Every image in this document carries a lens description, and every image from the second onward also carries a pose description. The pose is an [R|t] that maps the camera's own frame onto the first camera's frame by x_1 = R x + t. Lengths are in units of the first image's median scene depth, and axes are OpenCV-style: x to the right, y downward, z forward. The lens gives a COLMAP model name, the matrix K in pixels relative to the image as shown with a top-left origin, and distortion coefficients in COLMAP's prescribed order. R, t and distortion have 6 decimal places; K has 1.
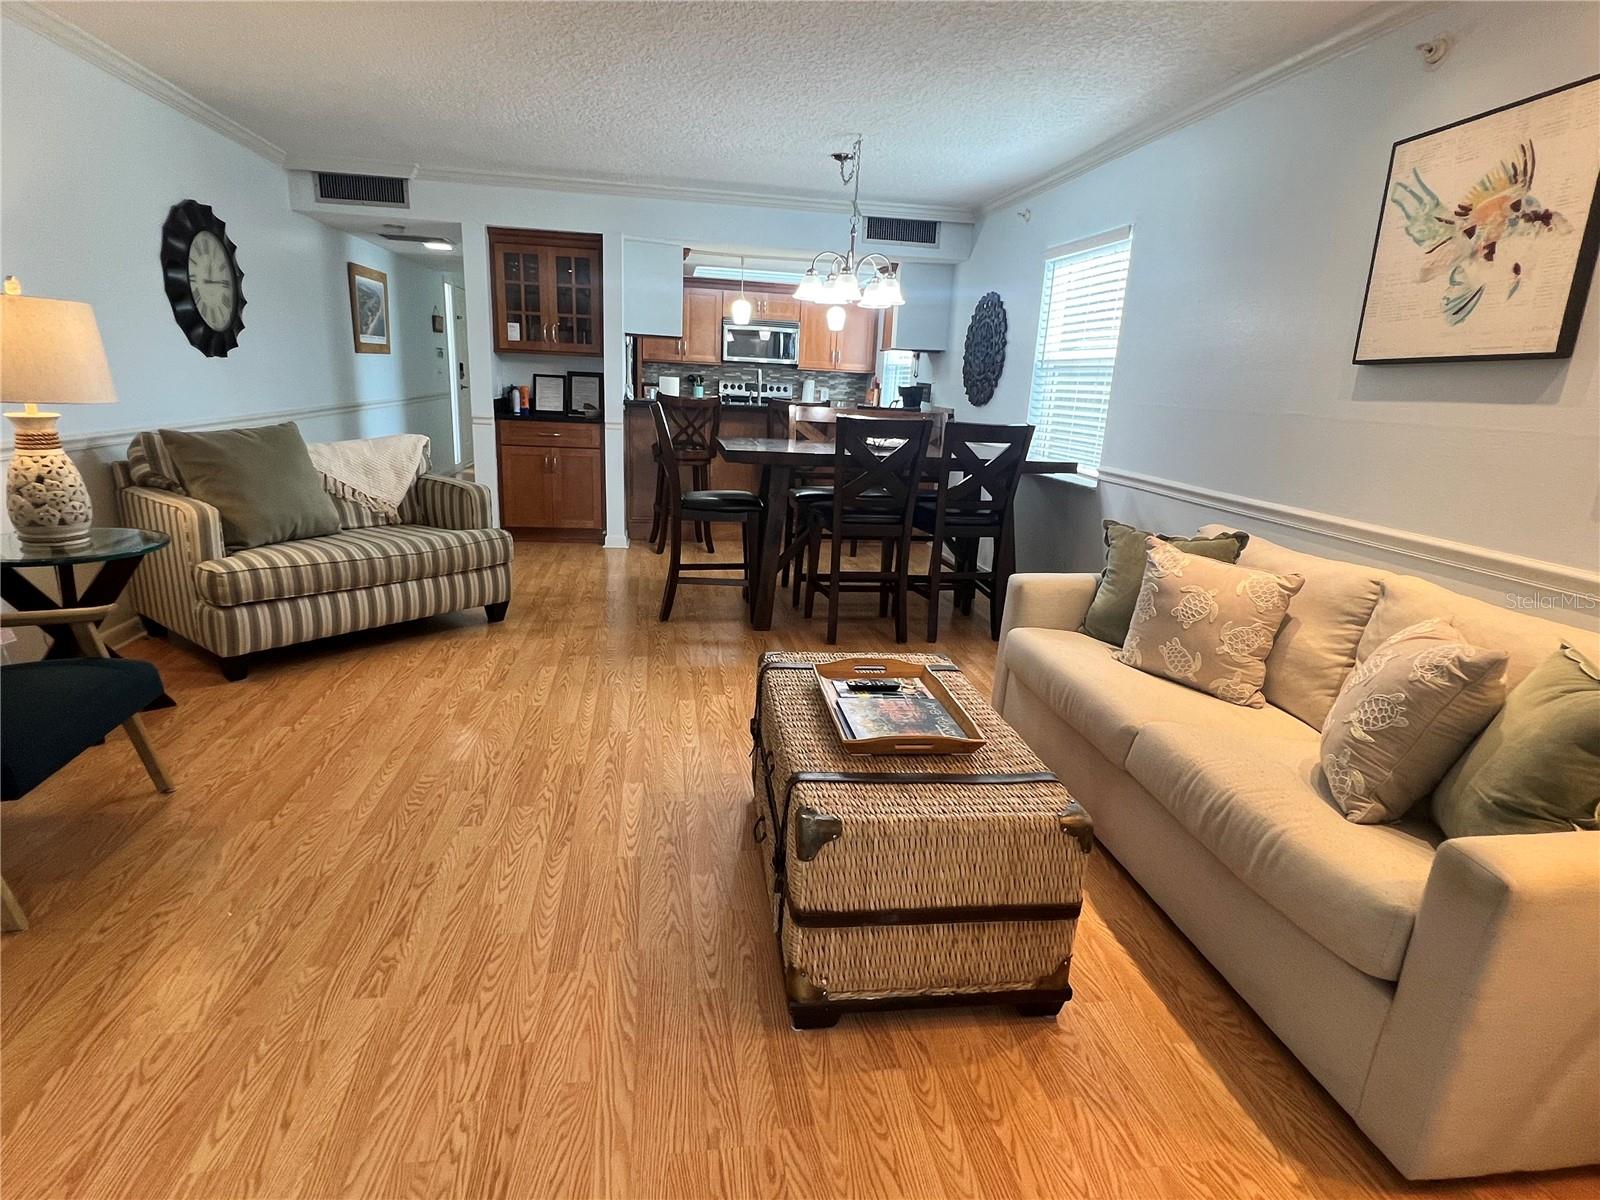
lens RADIAL K [[846.1, 0, 799.3], [0, 846.1, 601.0], [0, 0, 1]] dist [0.023353, 0.000155]
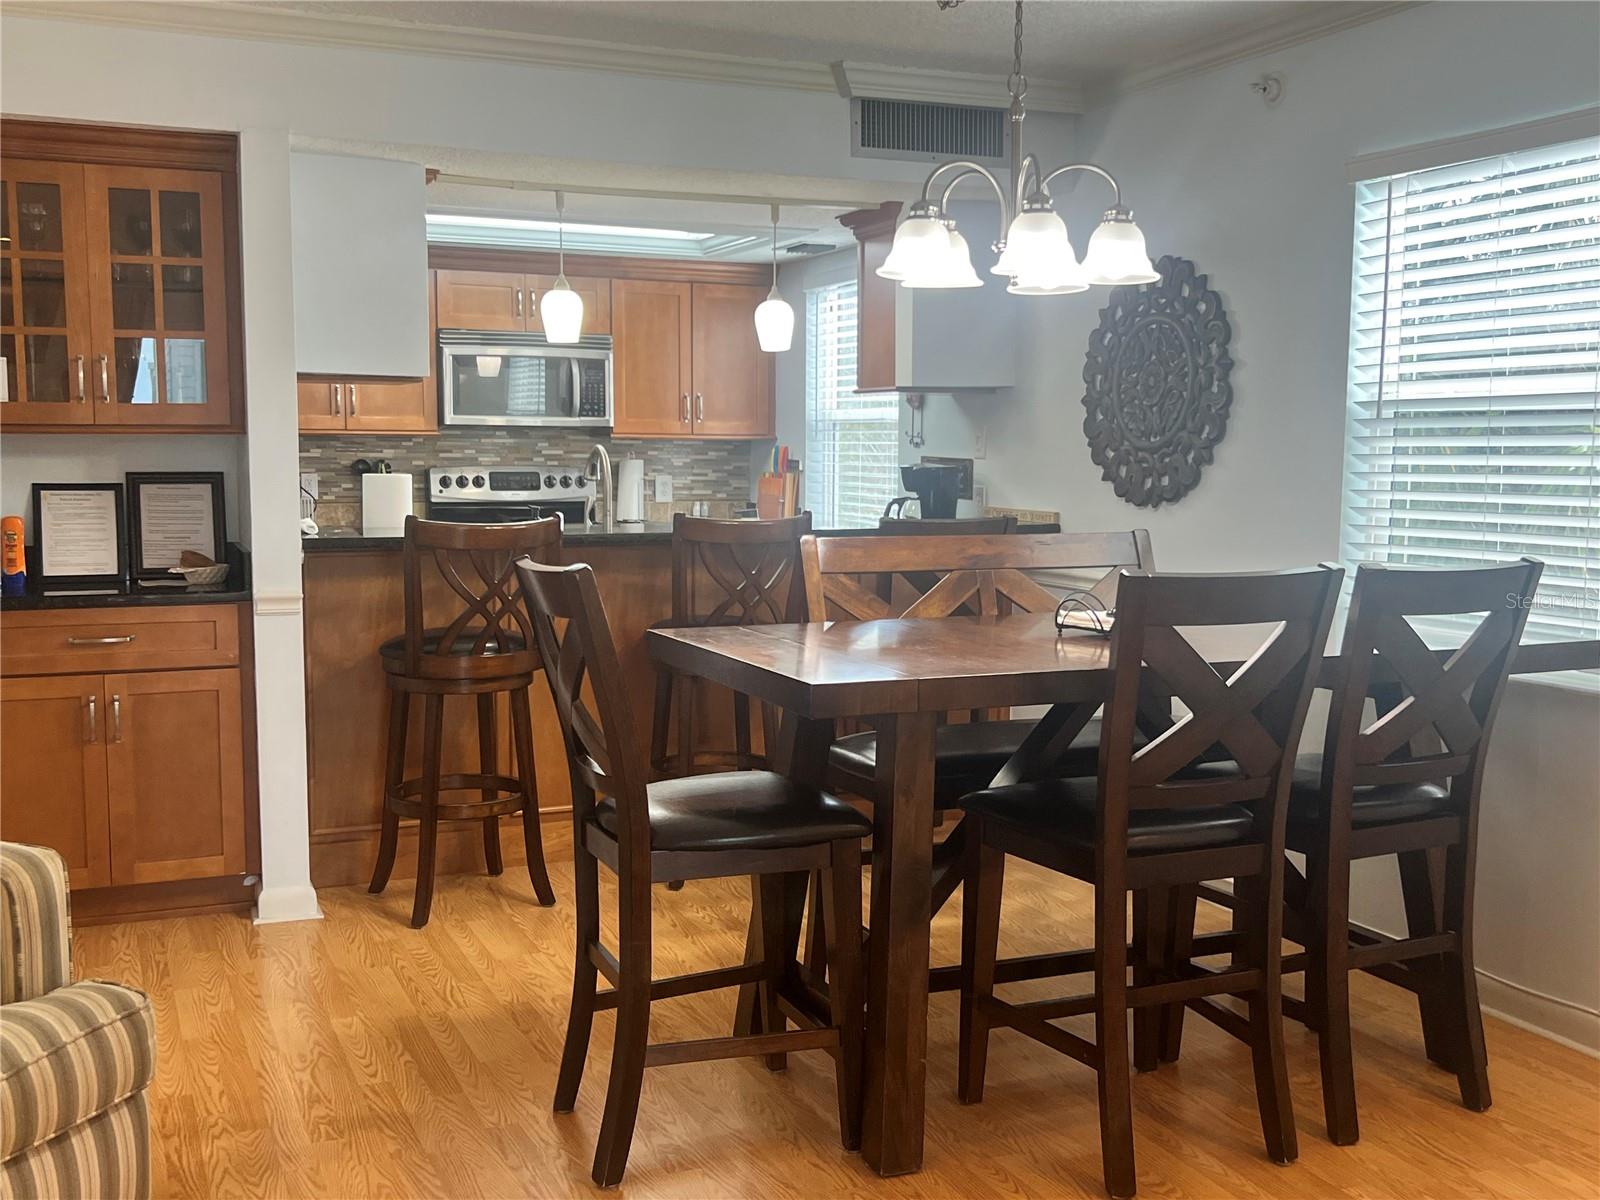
lens RADIAL K [[1646.3, 0, 796.8], [0, 1646.3, 604.1], [0, 0, 1]] dist [0.047784, 0.000000]
pose [[0.968580, -0.066865, 0.239544, -0.166266], [0.102970, 0.984565, -0.141524, -0.074708], [-0.226383, 0.161743, 0.960515, 0.219087]]
